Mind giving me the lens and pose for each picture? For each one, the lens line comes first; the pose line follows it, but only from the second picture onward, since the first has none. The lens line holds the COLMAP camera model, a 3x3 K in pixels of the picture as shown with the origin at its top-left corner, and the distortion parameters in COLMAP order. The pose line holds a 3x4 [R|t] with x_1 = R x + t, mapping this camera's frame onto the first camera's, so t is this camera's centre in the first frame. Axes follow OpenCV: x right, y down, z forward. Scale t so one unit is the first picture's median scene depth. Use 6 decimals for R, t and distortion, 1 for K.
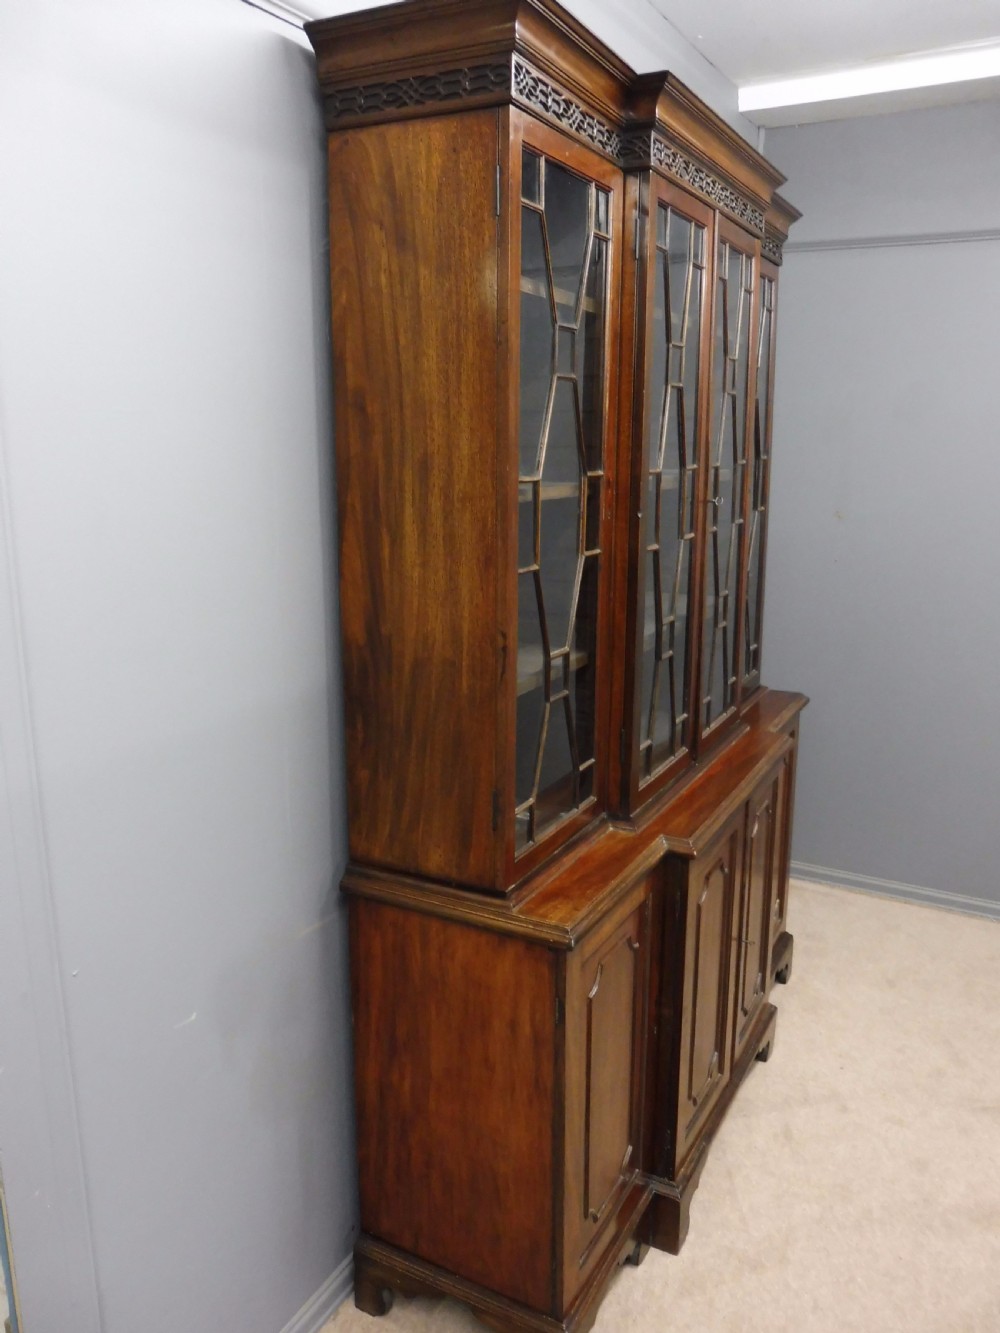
lens RADIAL K [[1042.4, 0, 523.0], [0, 1042.4, 674.3], [0, 0, 1]] dist [-0.037874, -0.005600]
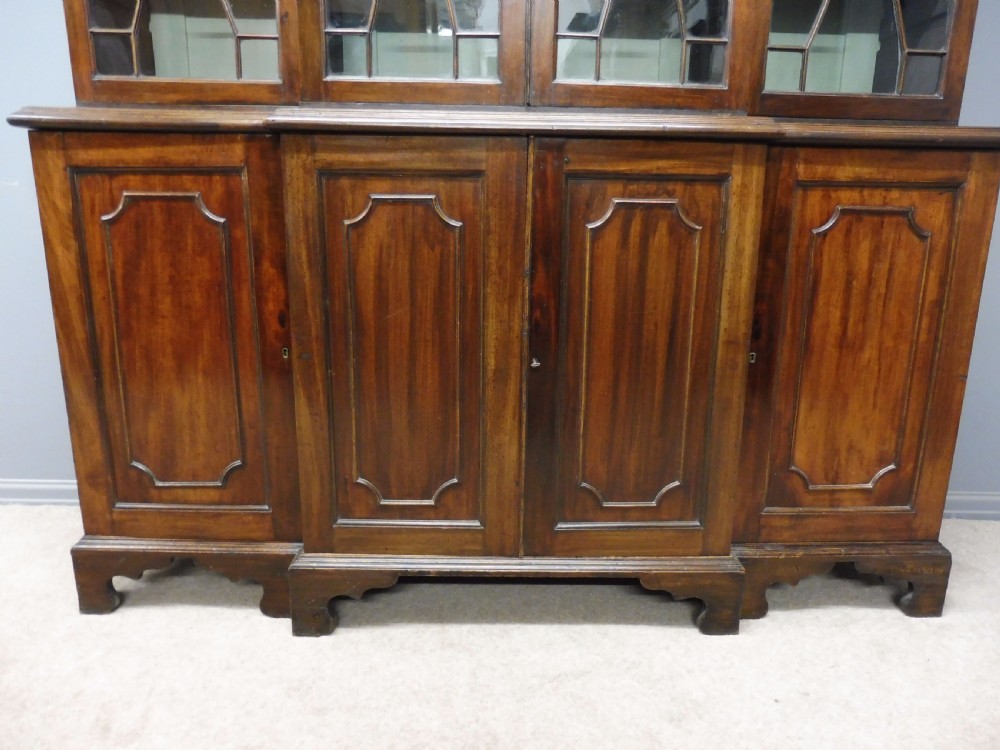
lens RADIAL K [[747.9, 0, 499.9], [0, 747.9, 381.9], [0, 0, 1]] dist [-0.042581, 0.006258]
pose [[0.468252, 0.216764, -0.856594, 0.906076], [-0.218200, 0.967785, 0.125623, 0.291759], [0.856229, 0.128085, 0.500465, 0.998994]]
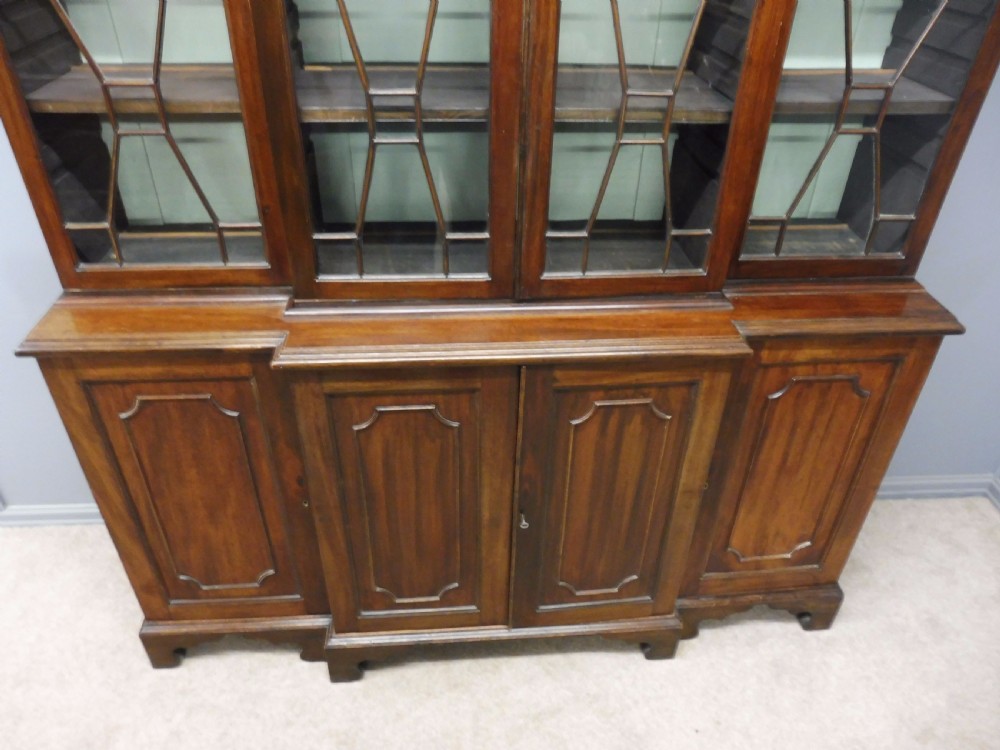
lens RADIAL K [[747.9, 0, 500.9], [0, 747.9, 393.3], [0, 0, 1]] dist [-0.042581, 0.006258]
pose [[0.528089, 0.505582, -0.682283, 0.796436], [-0.219750, 0.857445, 0.465292, -0.157588], [0.820263, -0.095784, 0.563909, 0.898200]]
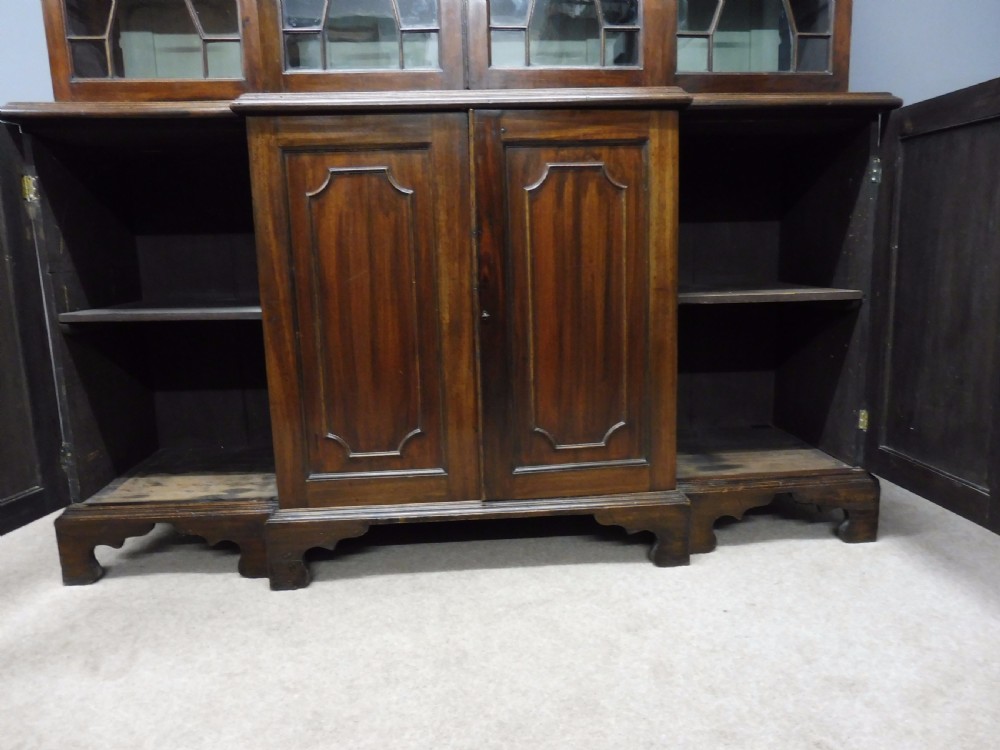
lens RADIAL K [[747.9, 0, 500.8], [0, 747.9, 380.7], [0, 0, 1]] dist [-0.042581, 0.006258]
pose [[0.513916, 0.132106, -0.847607, 0.990776], [-0.170641, 0.984068, 0.049913, 0.384155], [0.840697, 0.118986, 0.528271, 0.989347]]
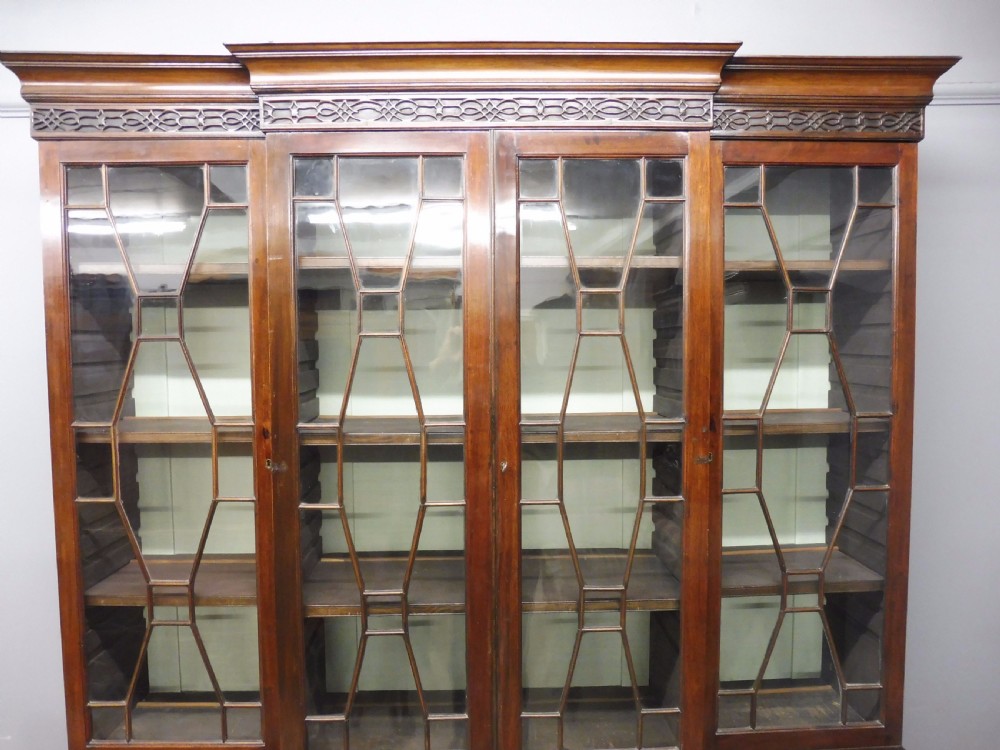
lens RADIAL K [[747.9, 0, 494.7], [0, 747.9, 375.3], [0, 0, 1]] dist [-0.042581, 0.006258]
pose [[0.477607, 0.048237, -0.877248, 0.890604], [-0.191050, 0.980300, -0.050111, -0.265405], [0.857550, 0.191531, 0.477414, 0.900928]]
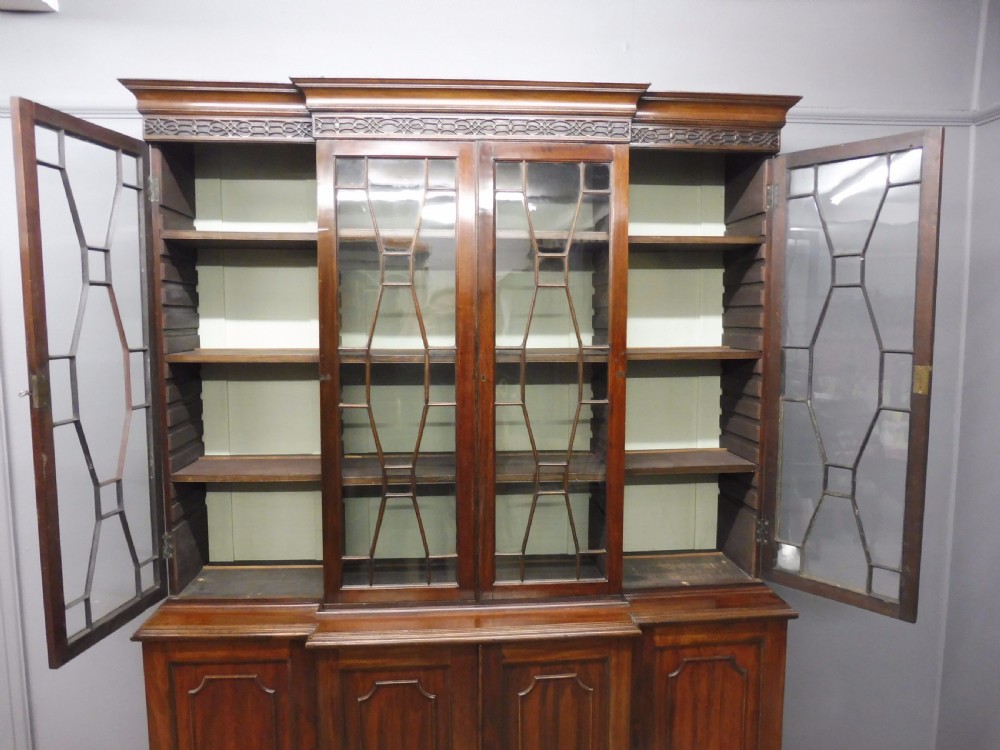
lens RADIAL K [[747.9, 0, 498.0], [0, 747.9, 374.9], [0, 0, 1]] dist [-0.042581, 0.006258]
pose [[0.523288, 0.074433, -0.848899, 1.165525], [-0.193598, 0.980513, -0.033367, -0.186539], [0.829873, 0.181806, 0.527500, 0.733274]]
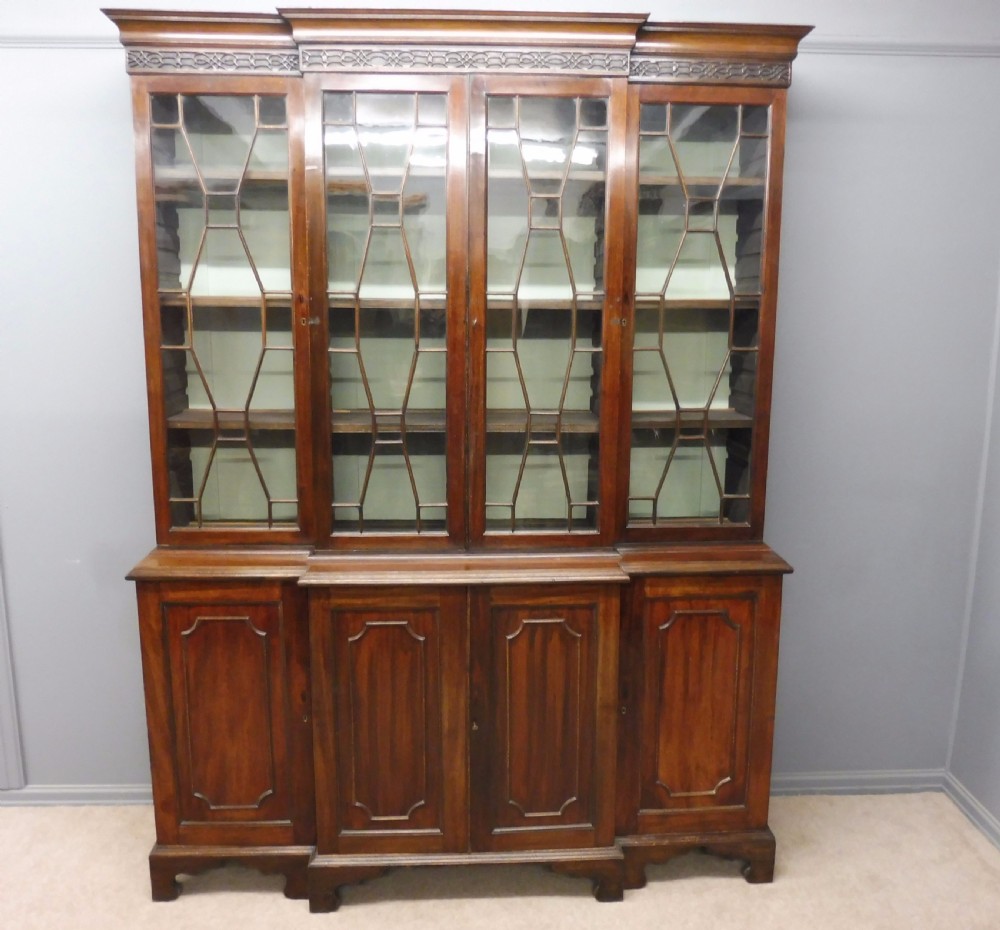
lens RADIAL K [[962.7, 0, 493.5], [0, 962.7, 471.9], [0, 0, 1]] dist [-0.033996, 0.000000]
pose [[0.501433, 0.154936, -0.851211, 1.448976], [-0.201784, 0.977646, 0.059082, -0.092700], [0.841337, 0.142135, 0.521487, 0.626408]]
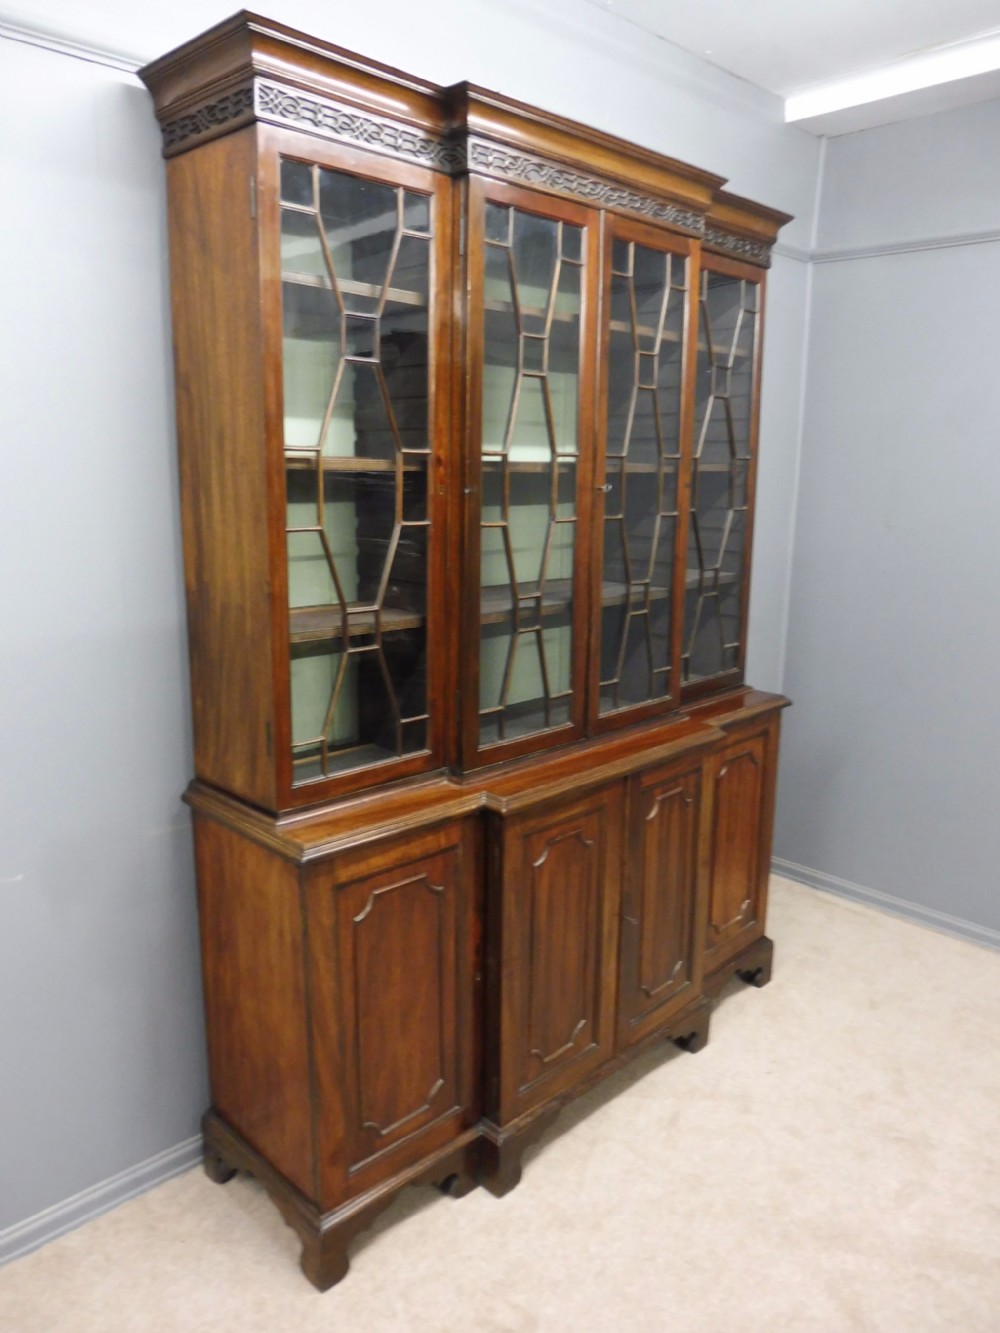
lens RADIAL K [[997.0, 0, 523.8], [0, 997.0, 671.5], [0, 0, 1]] dist [-0.042581, 0.006258]
pose [[0.957563, 0.074164, -0.278520, 0.514398], [-0.079909, 0.996759, -0.009315, 0.043018], [0.276926, 0.031176, 0.960385, 0.028754]]
